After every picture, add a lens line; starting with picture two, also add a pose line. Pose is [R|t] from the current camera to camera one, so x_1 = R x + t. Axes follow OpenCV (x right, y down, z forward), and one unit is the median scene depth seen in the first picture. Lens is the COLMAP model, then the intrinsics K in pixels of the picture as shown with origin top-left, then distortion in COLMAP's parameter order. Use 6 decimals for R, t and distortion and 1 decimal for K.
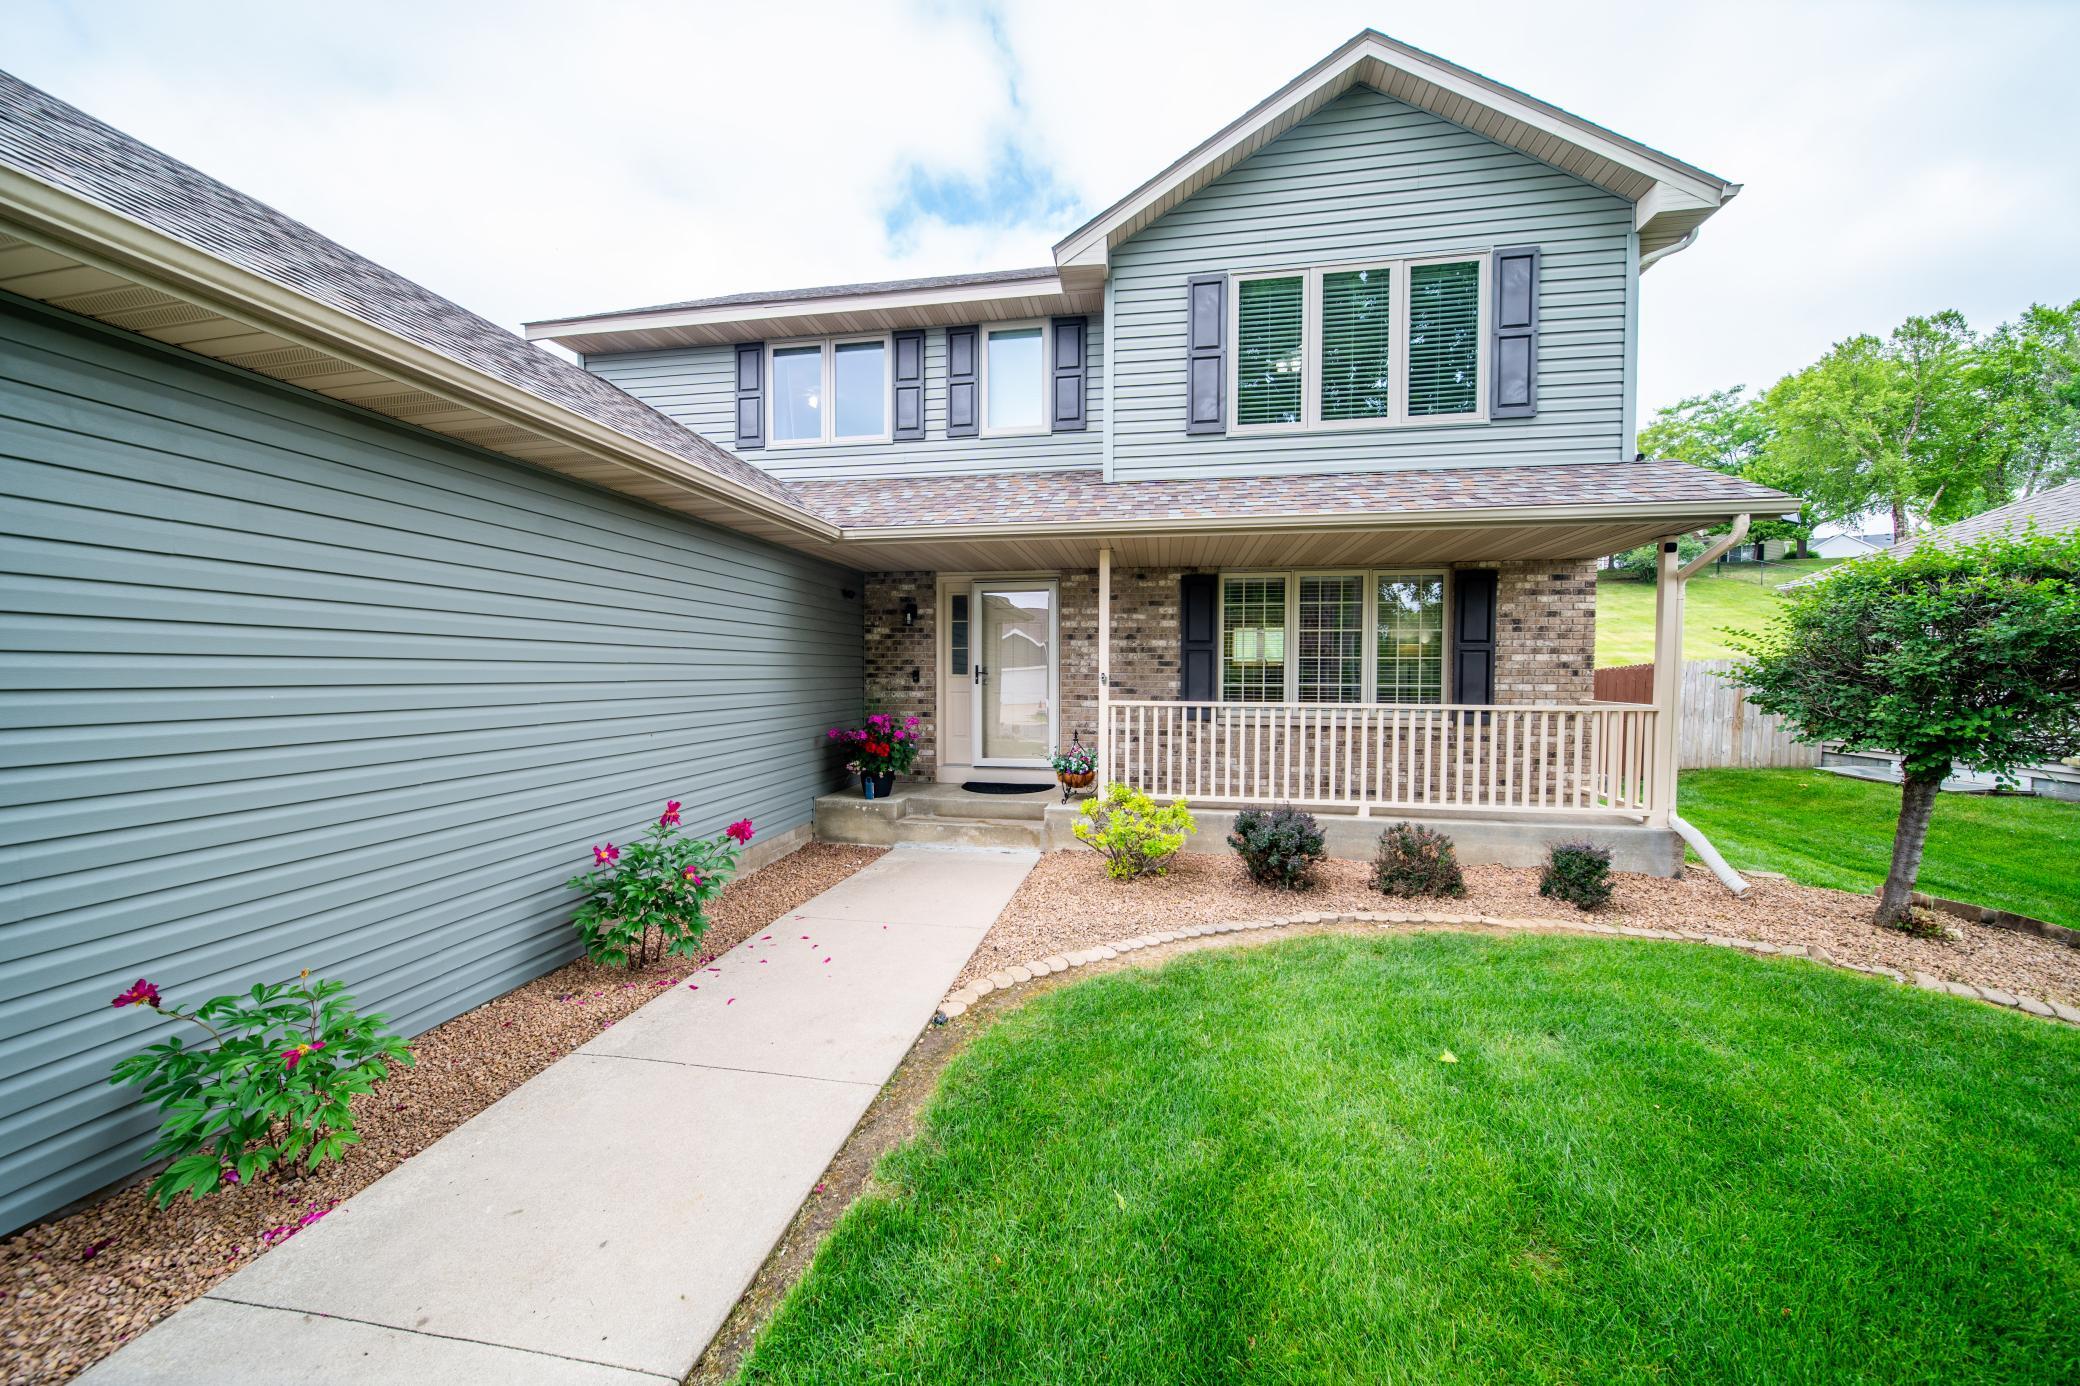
lens RADIAL K [[720.2, 0, 1033.1], [0, 720.2, 695.0], [0, 0, 1]] dist [-0.001845, -0.000371]
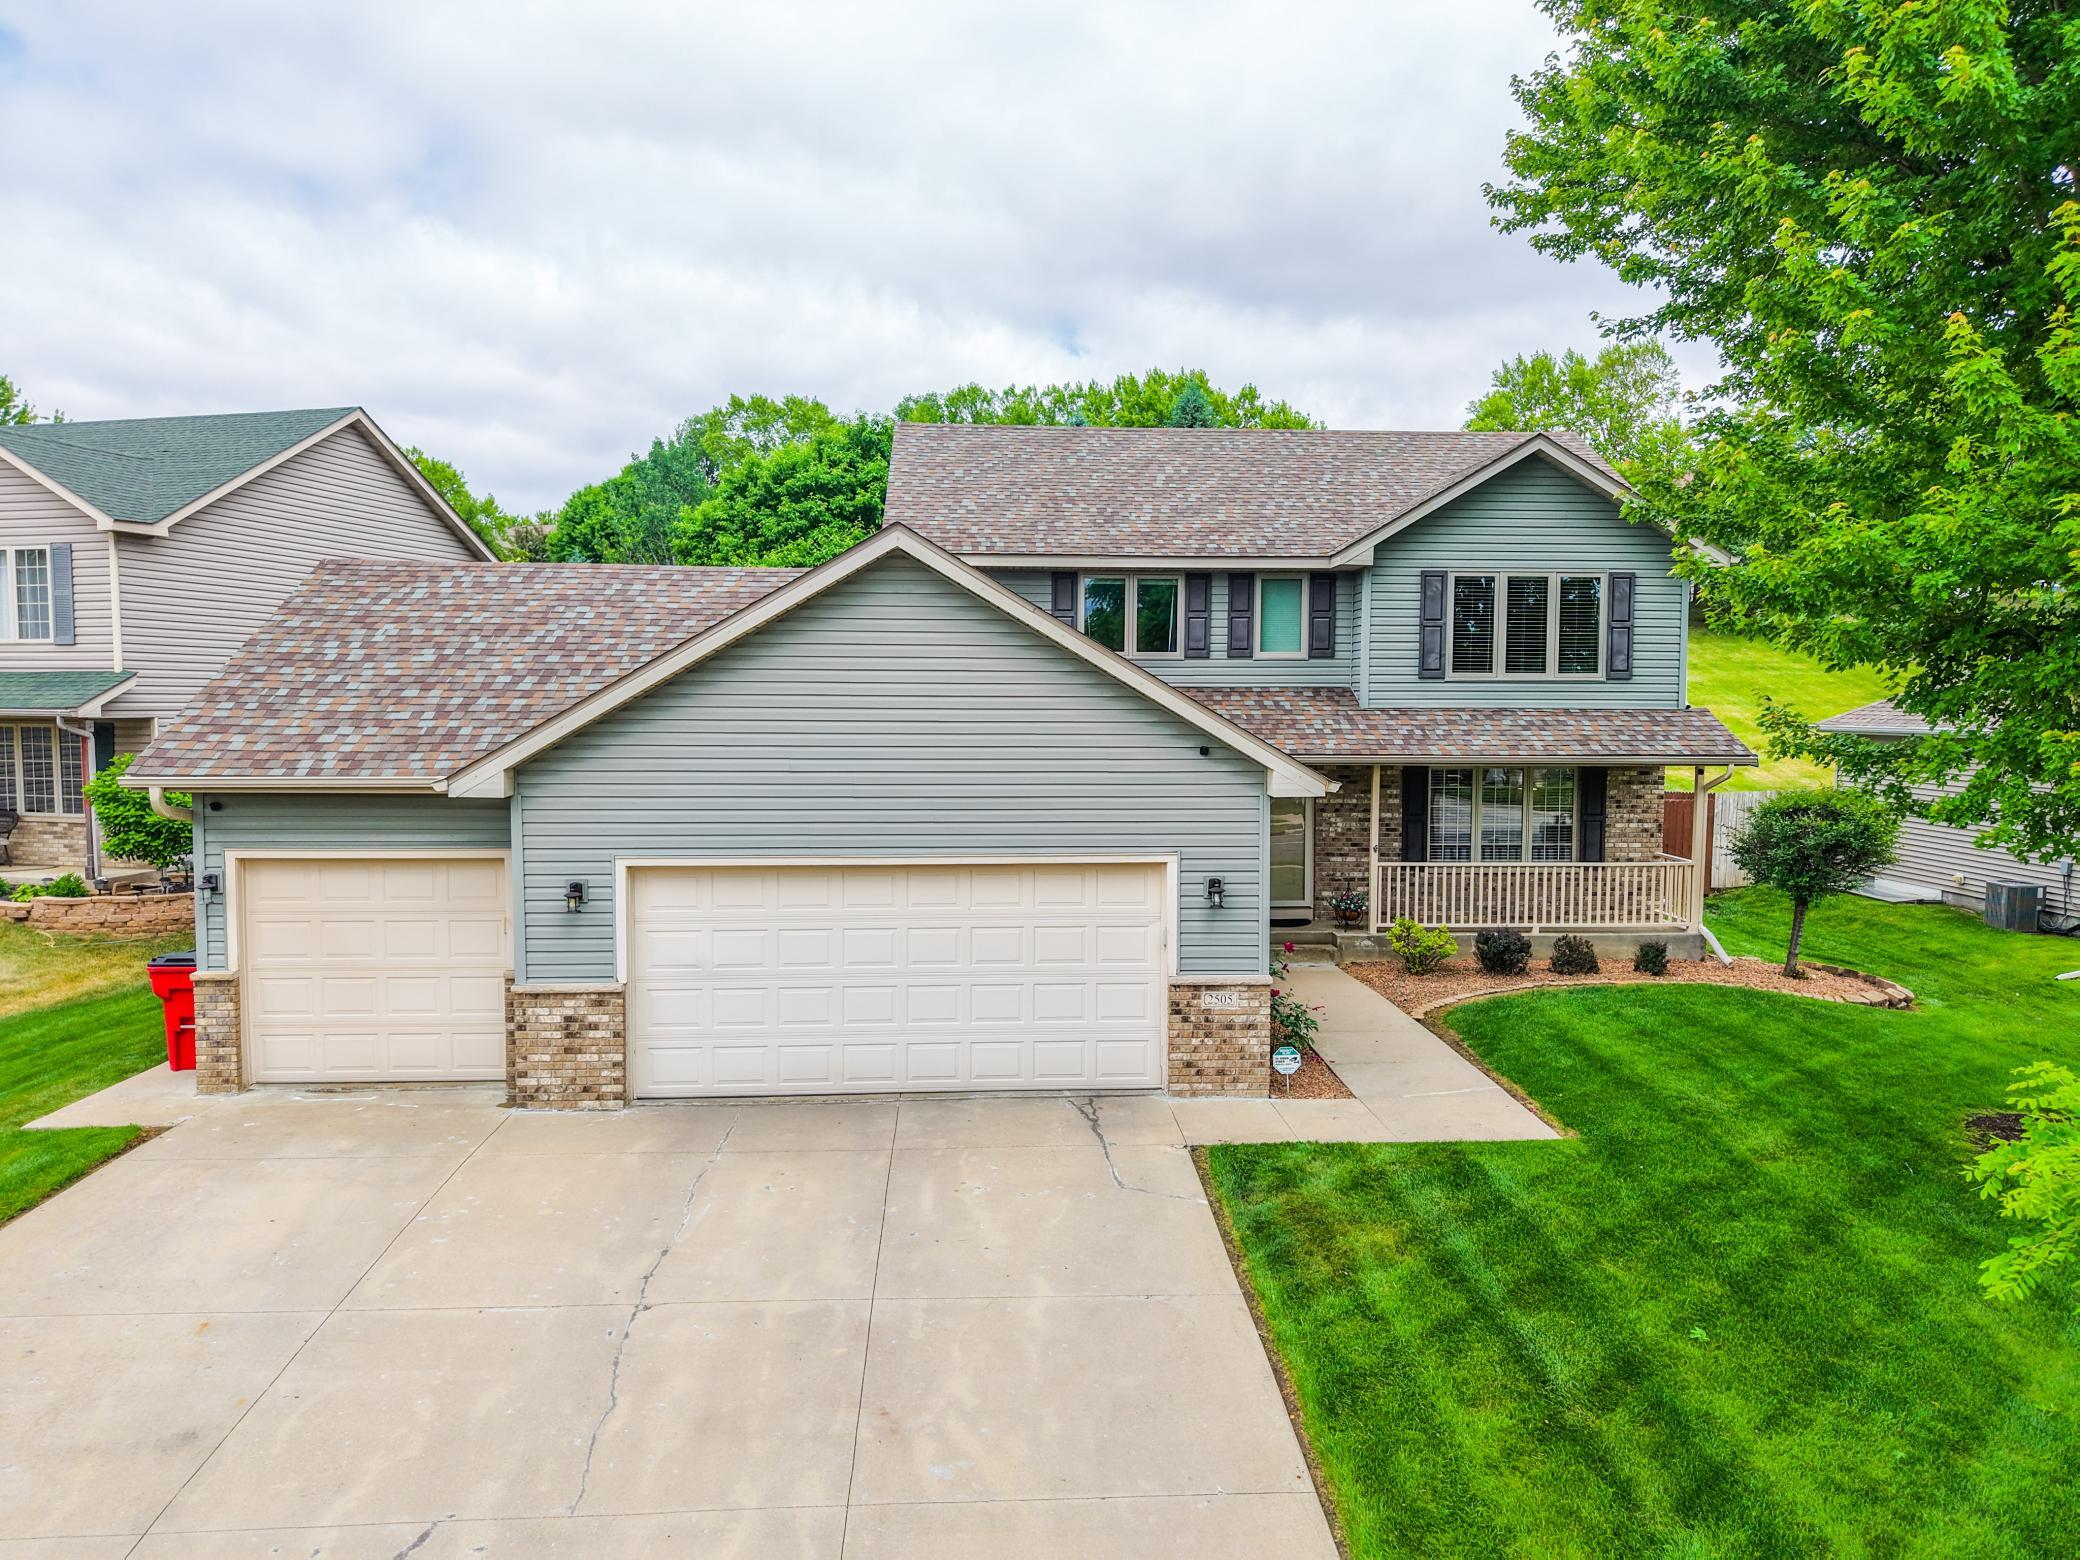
lens RADIAL K [[1360.8, 0, 1048.4], [0, 1360.8, 794.1], [0, 0, 1]] dist [0.043943, -0.048039]
pose [[0.973336, -0.015418, 0.228864, -1.140545], [0.007201, 0.999301, 0.036696, -0.230150], [-0.229270, -0.034070, 0.972766, -1.509684]]
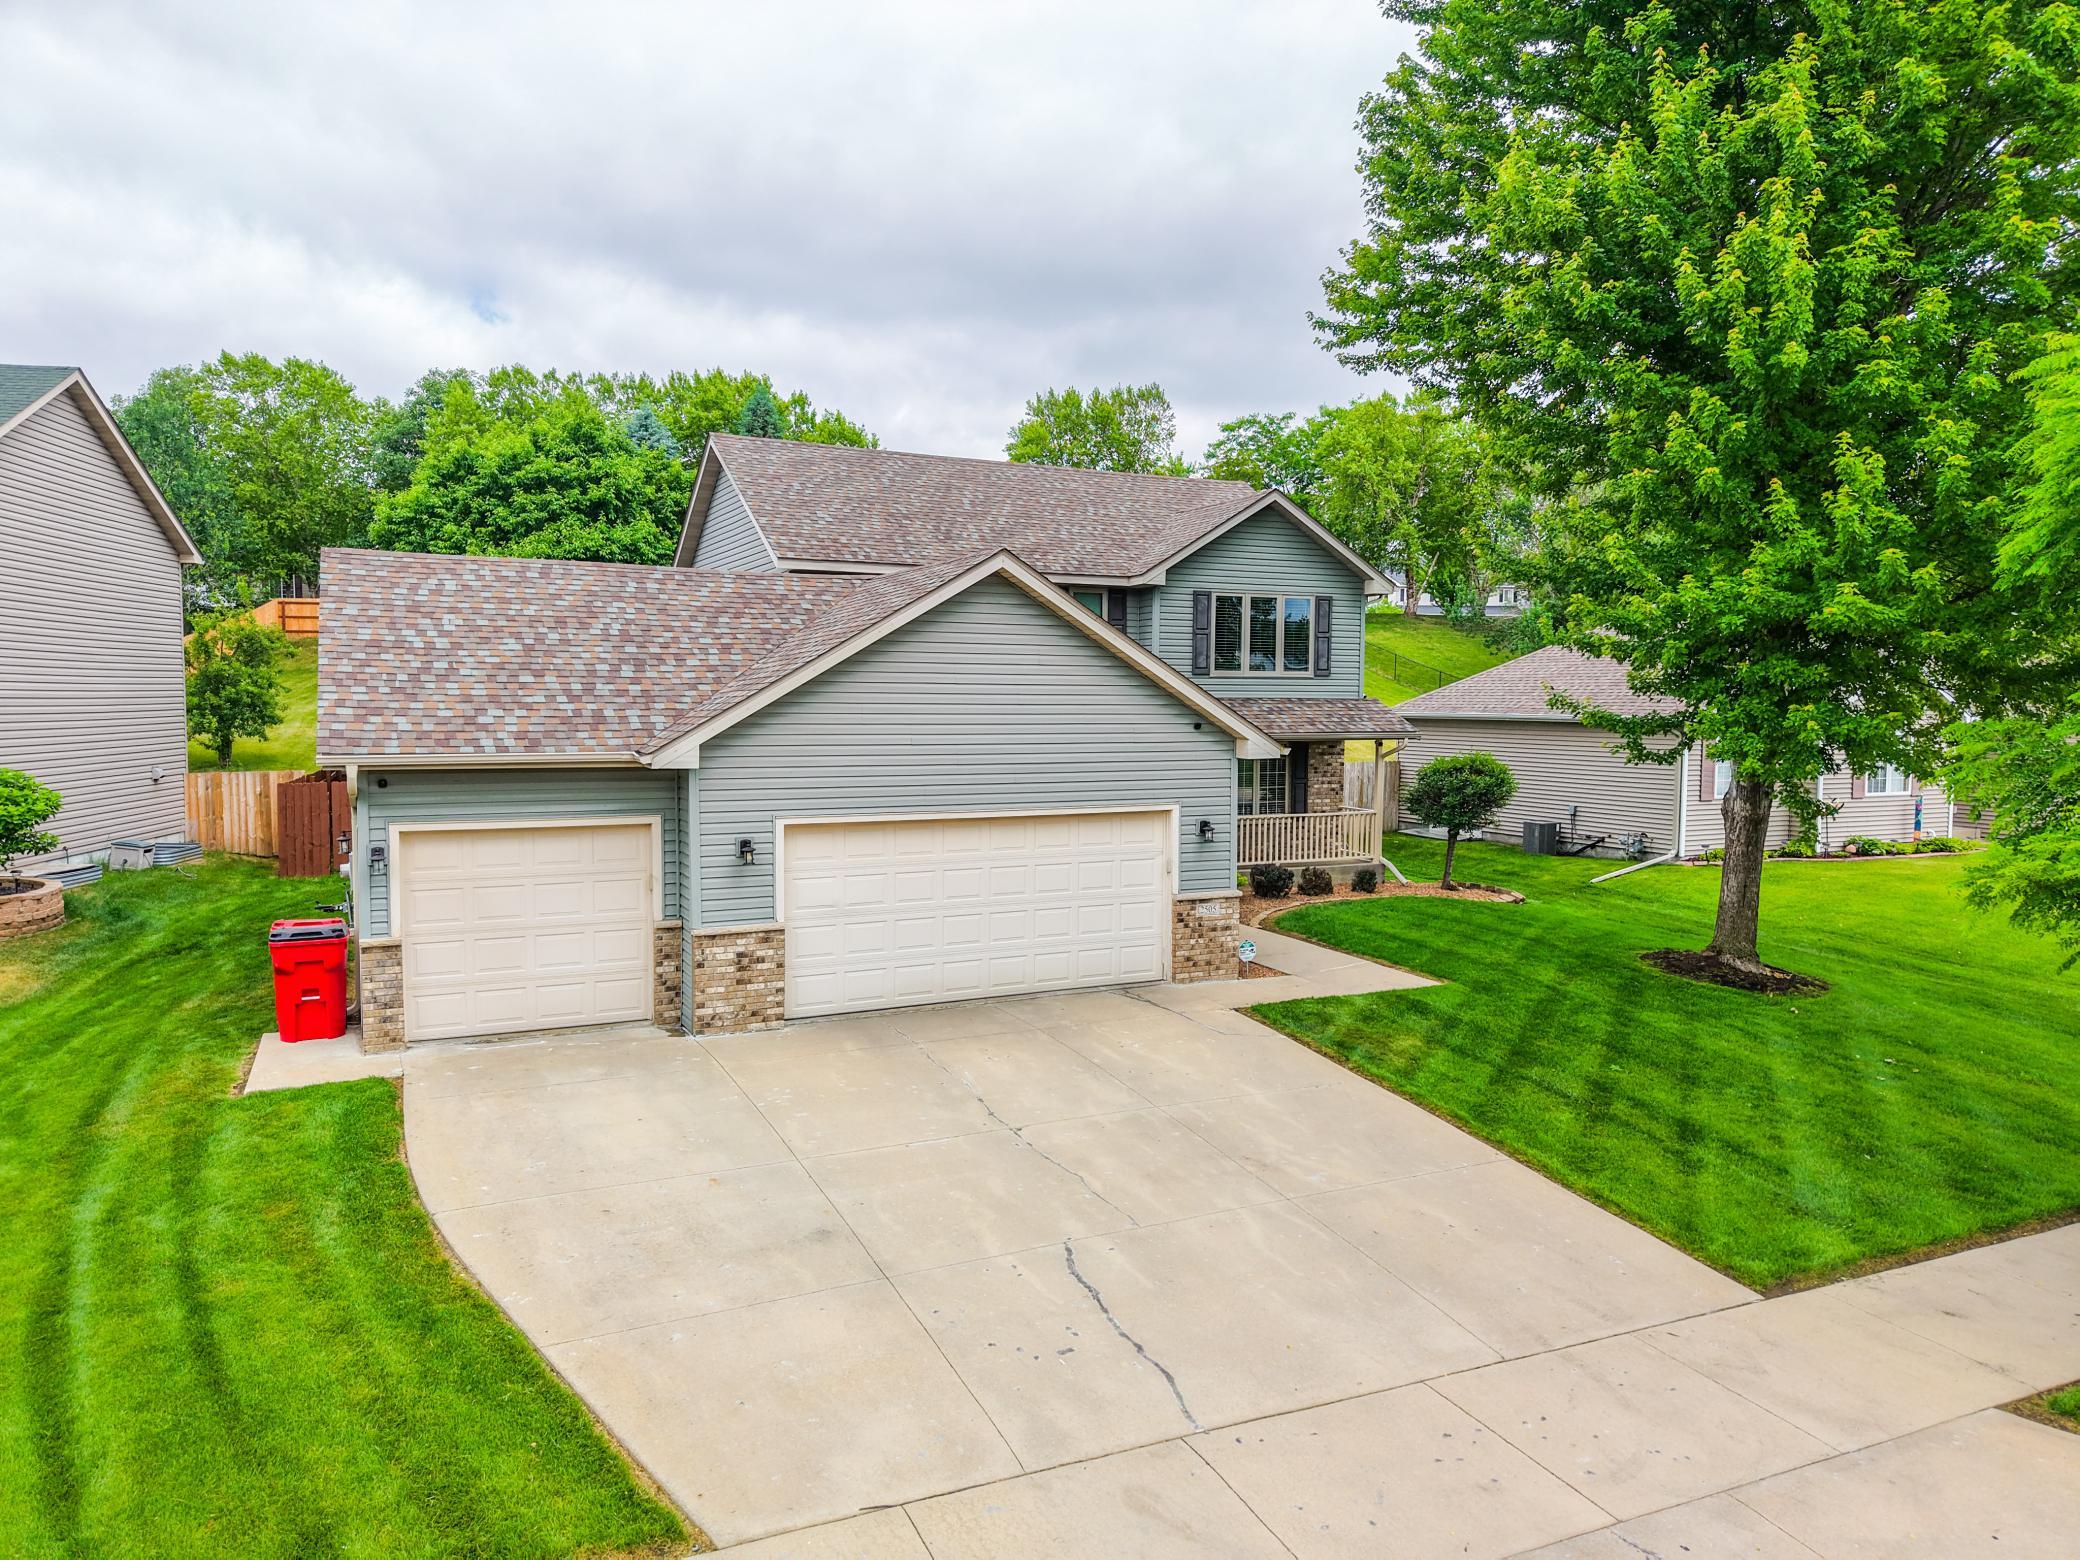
lens RADIAL K [[1349.4, 0, 1036.0], [0, 1349.4, 792.2], [0, 0, 1]] dist [0.121766, -0.236125]
pose [[0.811719, -0.039000, 0.582744, -2.149256], [0.016658, 0.998908, 0.043649, -0.212549], [-0.583810, -0.025723, 0.811483, -1.601398]]
